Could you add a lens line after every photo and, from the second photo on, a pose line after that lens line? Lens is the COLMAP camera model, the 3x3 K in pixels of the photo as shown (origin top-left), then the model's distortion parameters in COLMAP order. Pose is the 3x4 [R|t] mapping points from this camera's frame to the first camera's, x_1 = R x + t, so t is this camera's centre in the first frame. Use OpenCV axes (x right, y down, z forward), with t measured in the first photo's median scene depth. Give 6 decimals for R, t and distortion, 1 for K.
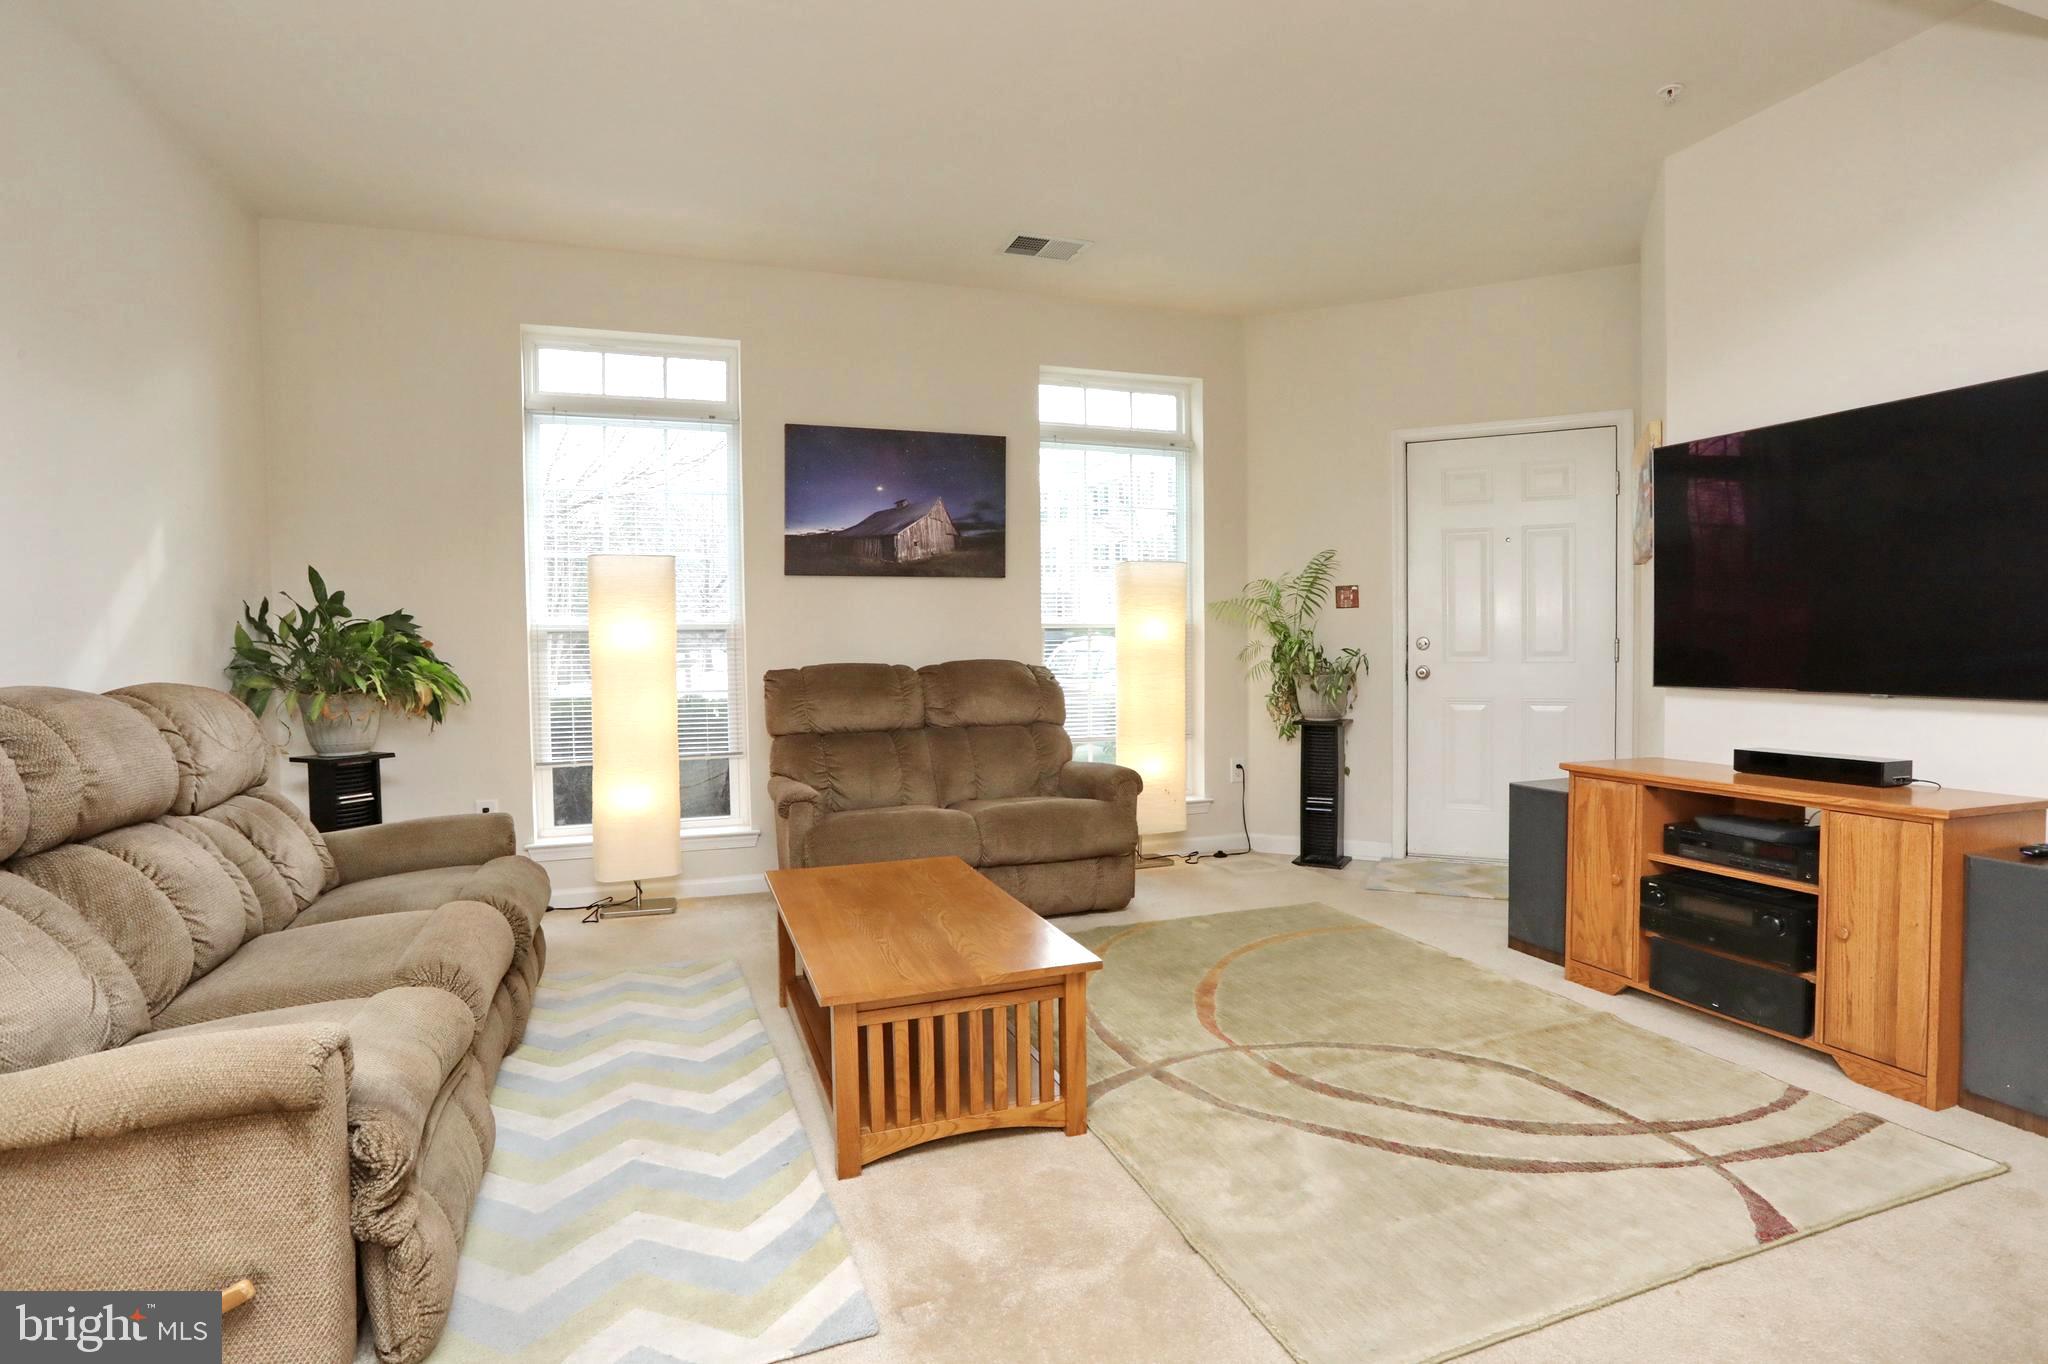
lens RADIAL K [[1051.2, 0, 1024.0], [0, 1051.2, 682.0], [0, 0, 1]] dist [-0.056034, 0.034209]
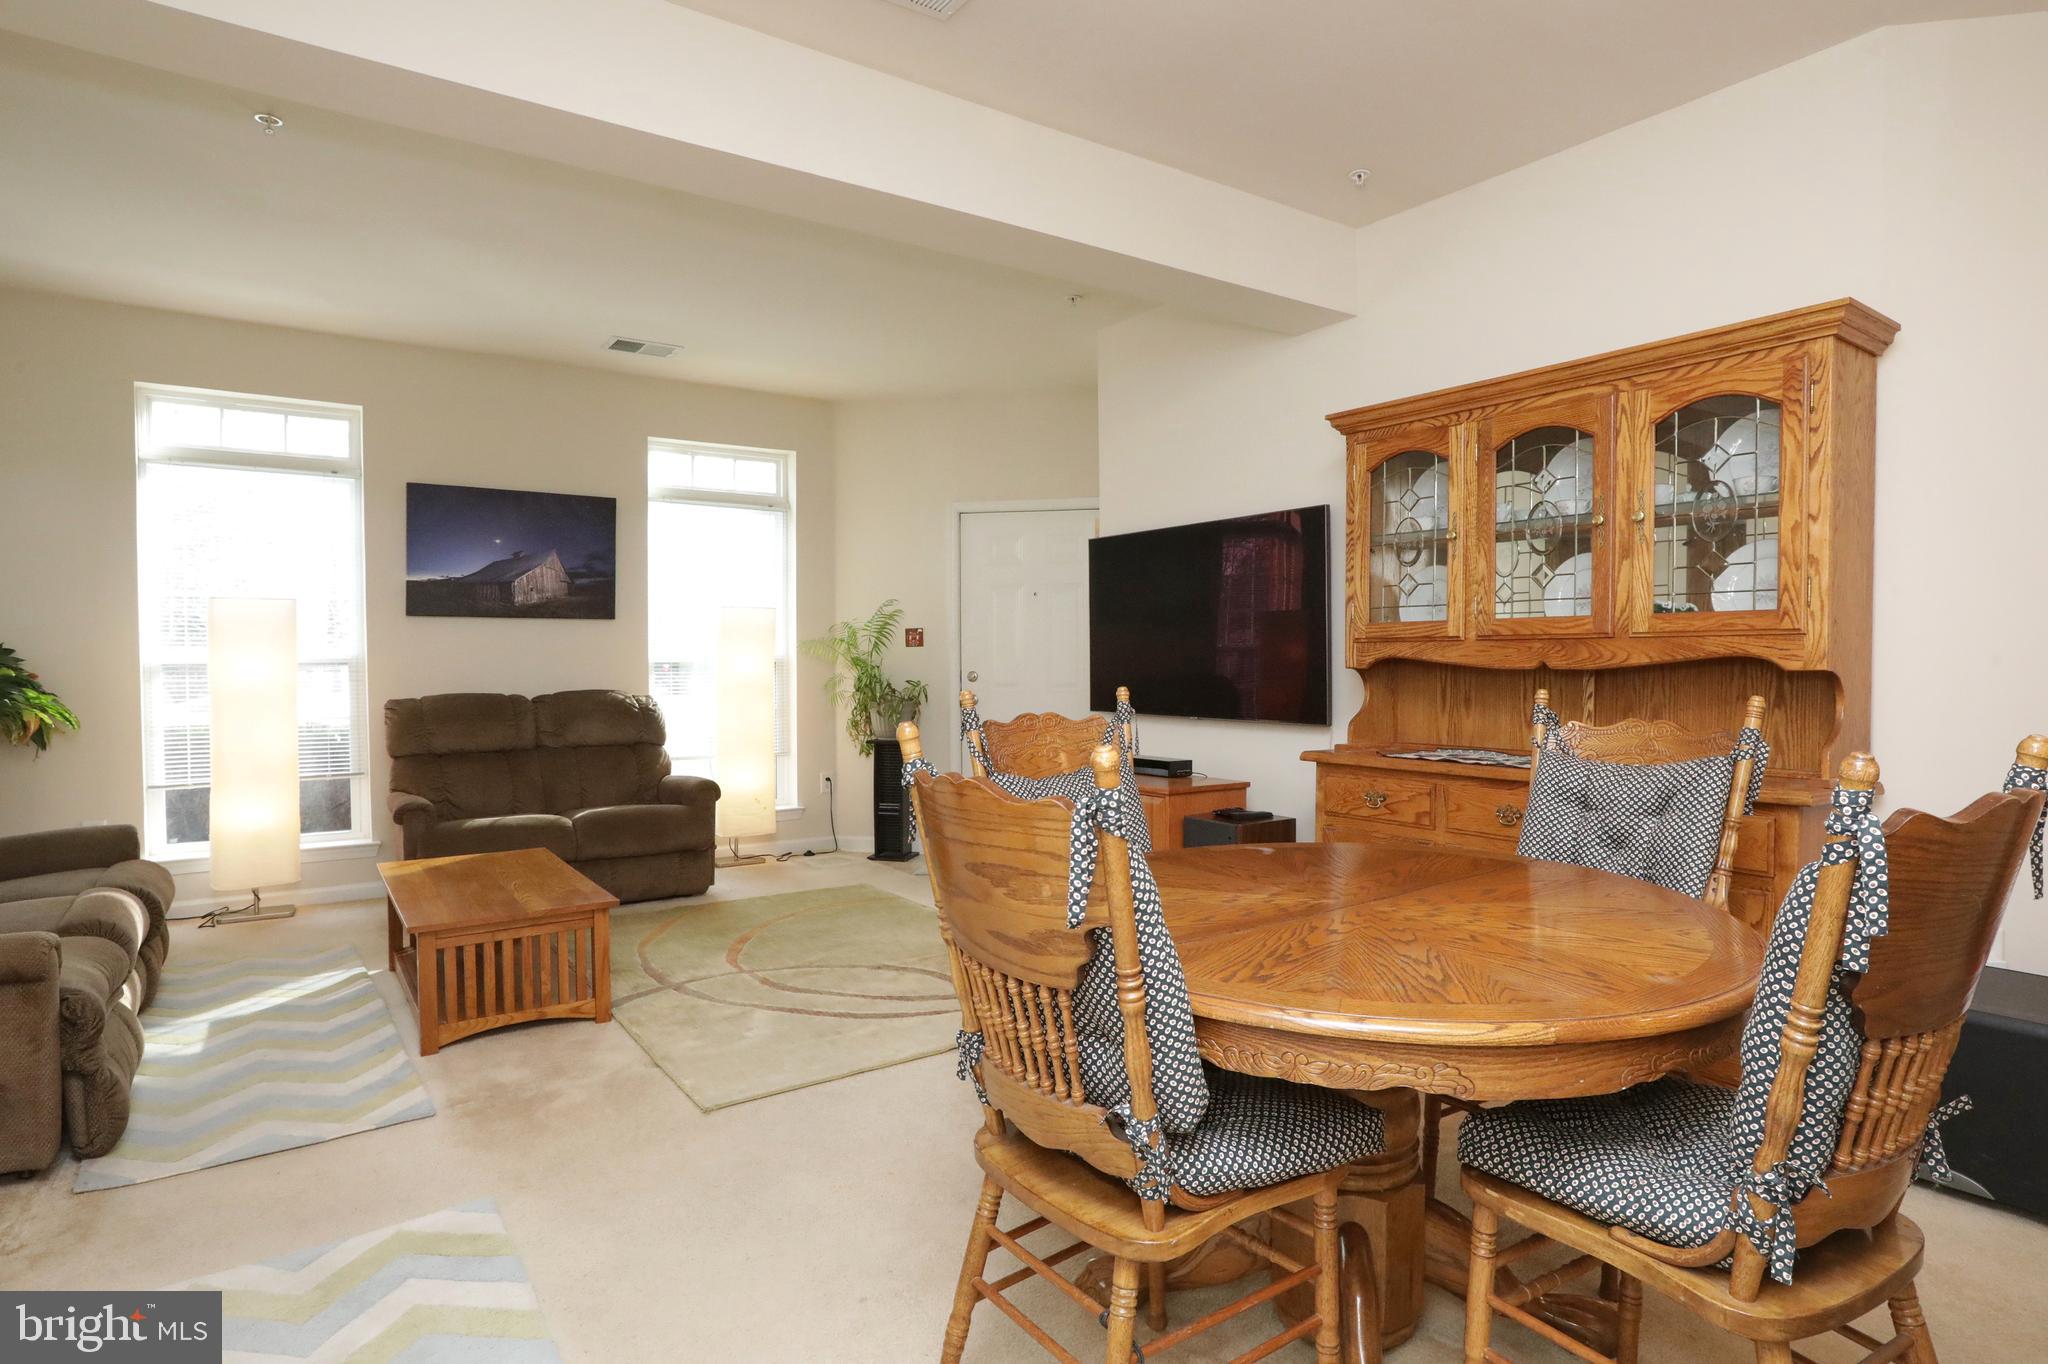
lens RADIAL K [[1124.1, 0, 1024.0], [0, 1124.1, 682.0], [0, 0, 1]] dist [-0.045413, 0.033089]
pose [[0.966171, 0.002043, 0.257896, 0.123650], [0.003013, 0.999811, -0.019210, -0.005793], [-0.257886, 0.019337, 0.965982, -0.382853]]
